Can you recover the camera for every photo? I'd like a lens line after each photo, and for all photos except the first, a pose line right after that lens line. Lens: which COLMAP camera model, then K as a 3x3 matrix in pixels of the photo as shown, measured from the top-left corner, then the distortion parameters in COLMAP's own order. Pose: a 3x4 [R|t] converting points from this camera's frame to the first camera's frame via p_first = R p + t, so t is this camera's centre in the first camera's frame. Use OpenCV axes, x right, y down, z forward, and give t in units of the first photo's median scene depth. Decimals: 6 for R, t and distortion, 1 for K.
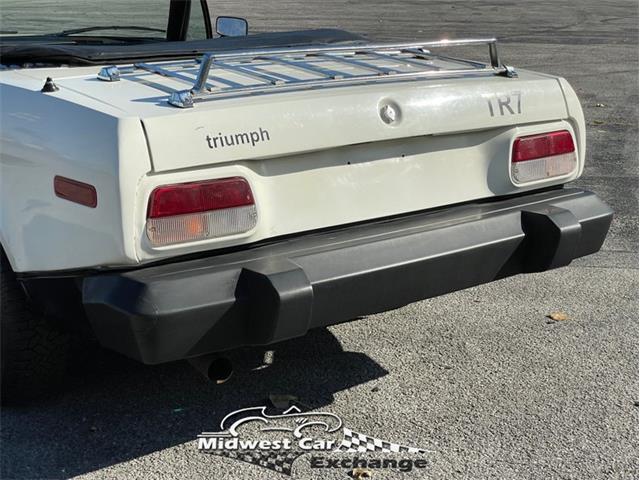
lens RADIAL K [[1020.9, 0, 327.9], [0, 1020.9, 239.9], [0, 0, 1]] dist [0.111897, -0.131150]
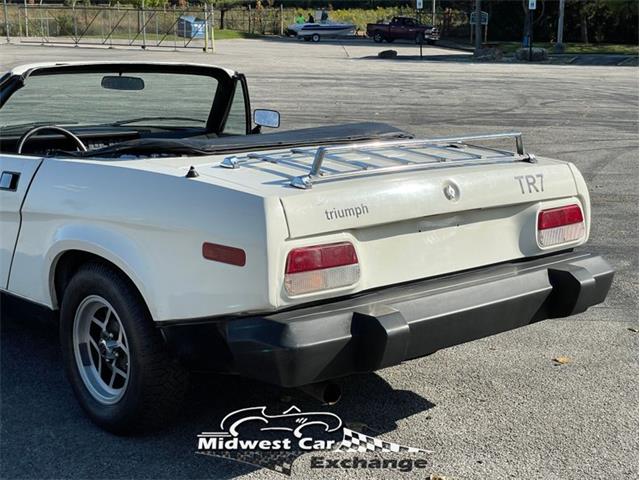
lens RADIAL K [[1020.9, 0, 327.9], [0, 1020.9, 239.9], [0, 0, 1]] dist [0.111897, -0.131150]
pose [[0.997719, -0.008645, 0.066944, -0.161775], [0.013536, 0.997244, -0.072944, 0.024423], [-0.066129, 0.073684, 0.995087, -0.230594]]
